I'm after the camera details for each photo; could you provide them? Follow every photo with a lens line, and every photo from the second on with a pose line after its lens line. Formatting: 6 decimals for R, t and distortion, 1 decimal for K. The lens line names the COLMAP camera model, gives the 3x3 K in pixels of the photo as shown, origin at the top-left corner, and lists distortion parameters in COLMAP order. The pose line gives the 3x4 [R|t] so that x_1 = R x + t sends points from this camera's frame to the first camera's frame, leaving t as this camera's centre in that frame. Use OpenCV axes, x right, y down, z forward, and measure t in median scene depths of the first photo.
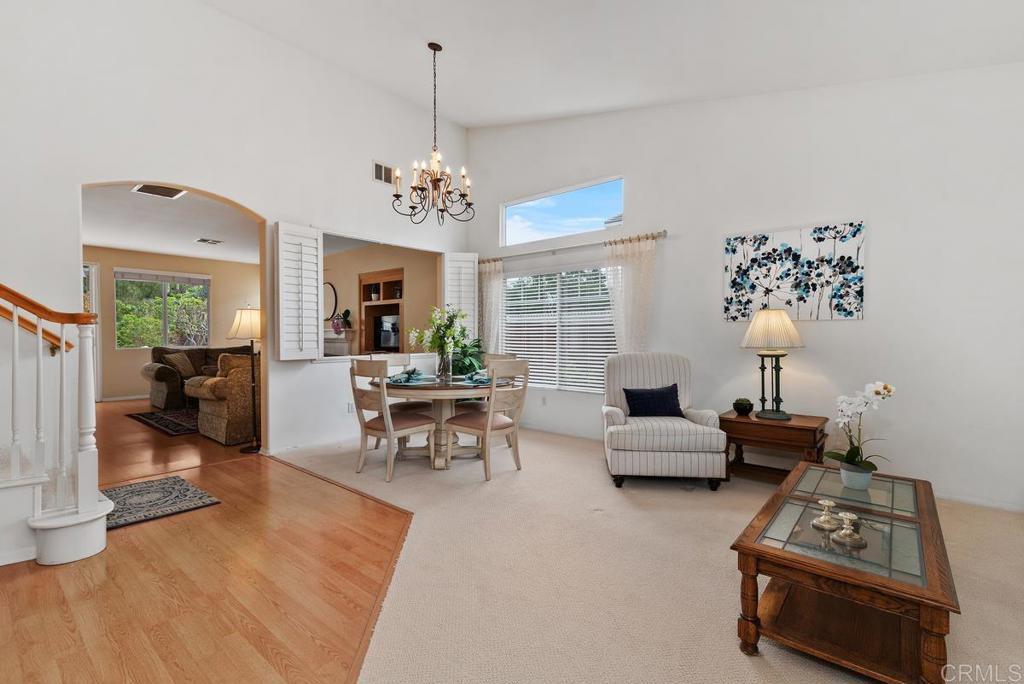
lens RADIAL K [[465.3, 0, 510.2], [0, 465.3, 341.6], [0, 0, 1]] dist [0.012813, -0.000965]
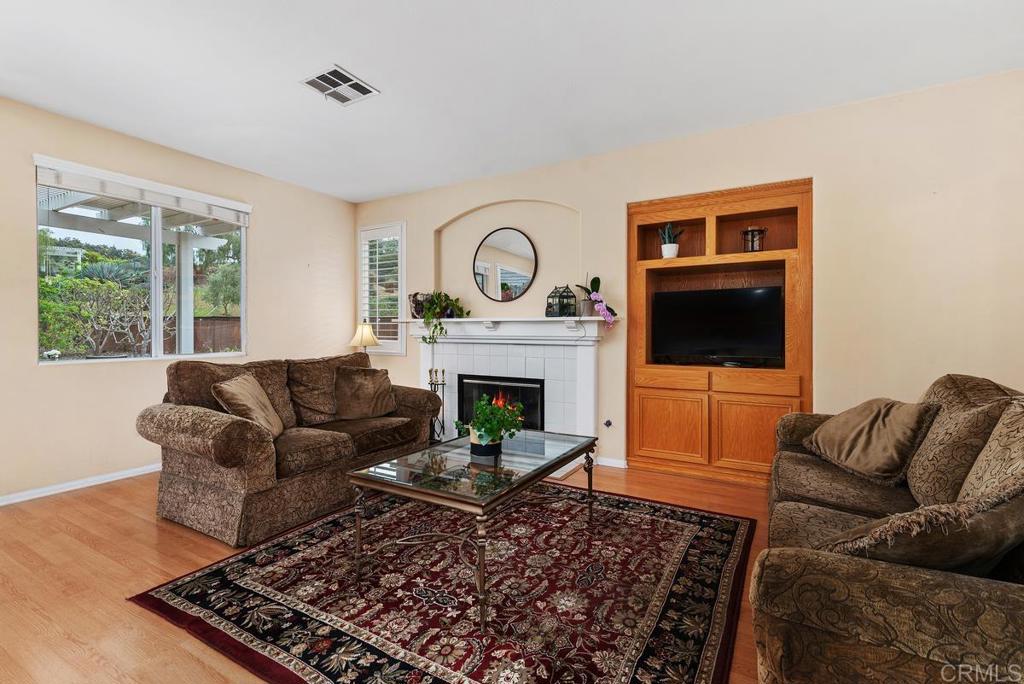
lens RADIAL K [[465.3, 0, 503.4], [0, 465.3, 333.4], [0, 0, 1]] dist [0.012813, -0.000965]
pose [[0.984762, 0.001381, 0.173902, -0.556015], [-0.000031, 0.999970, -0.007770, -0.007559], [-0.173907, 0.007646, 0.984732, 0.577571]]
